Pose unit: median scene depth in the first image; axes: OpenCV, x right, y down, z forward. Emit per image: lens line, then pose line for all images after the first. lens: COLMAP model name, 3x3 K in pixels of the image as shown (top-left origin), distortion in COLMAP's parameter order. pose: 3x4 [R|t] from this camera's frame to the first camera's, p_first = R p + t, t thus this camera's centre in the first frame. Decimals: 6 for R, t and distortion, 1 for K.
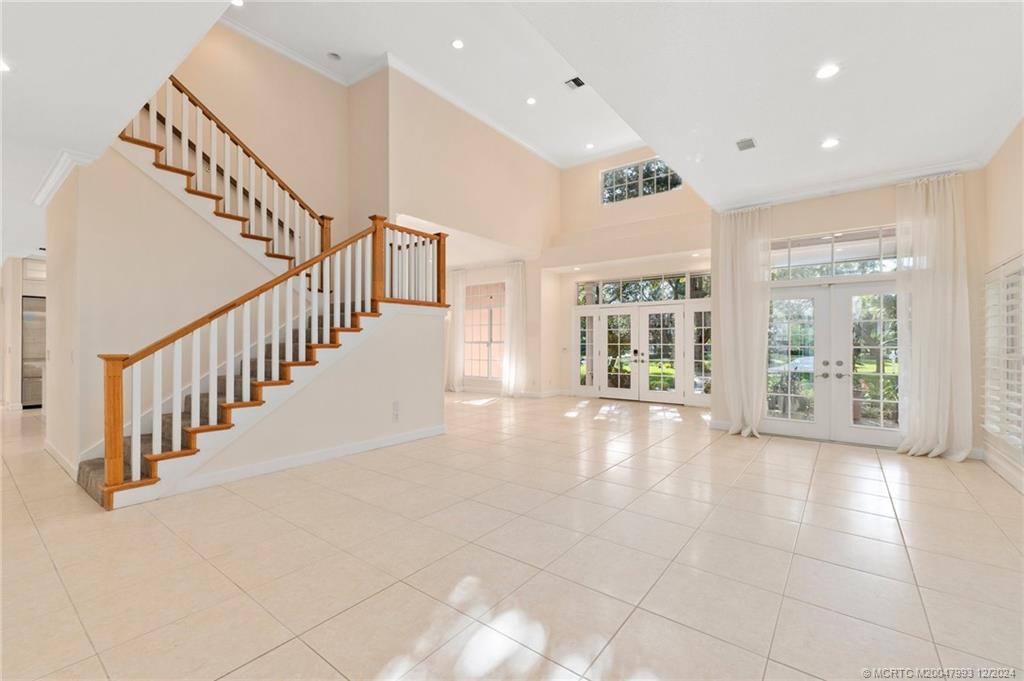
lens RADIAL K [[435.7, 0, 512.0], [0, 435.7, 340.5], [0, 0, 1]] dist [-0.000163, -0.000015]
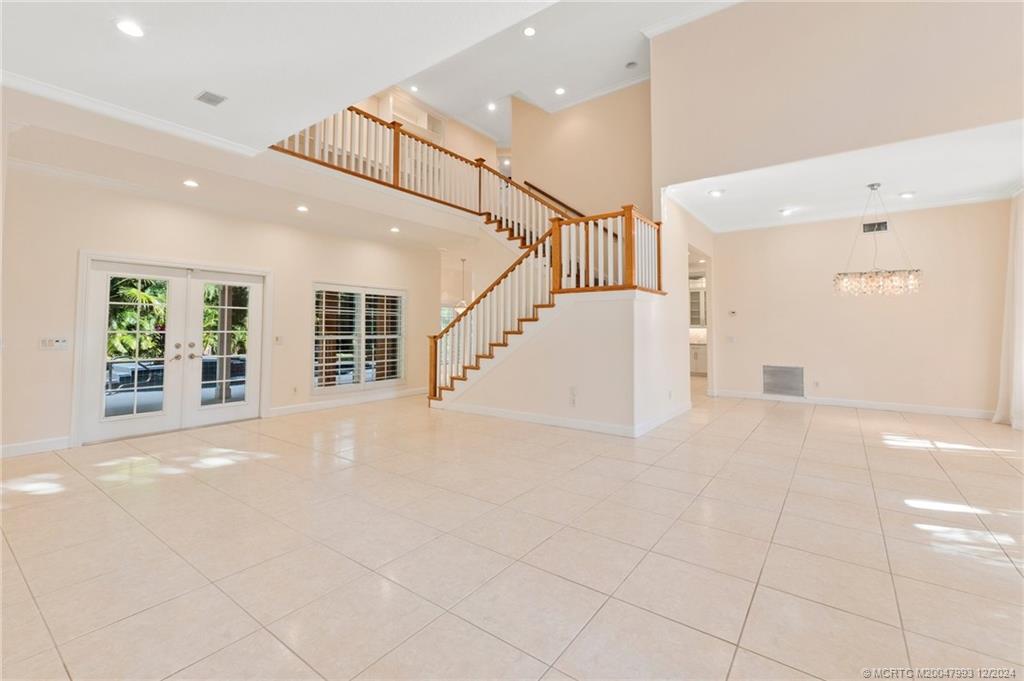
lens RADIAL K [[438.0, 0, 513.5], [0, 438.0, 310.6], [0, 0, 1]] dist [0.000003, -0.000002]
pose [[0.024327, -0.045013, -0.998690, 0.803562], [0.002183, 0.998986, -0.044974, 0.005288], [0.999702, -0.001086, 0.024401, 0.859680]]
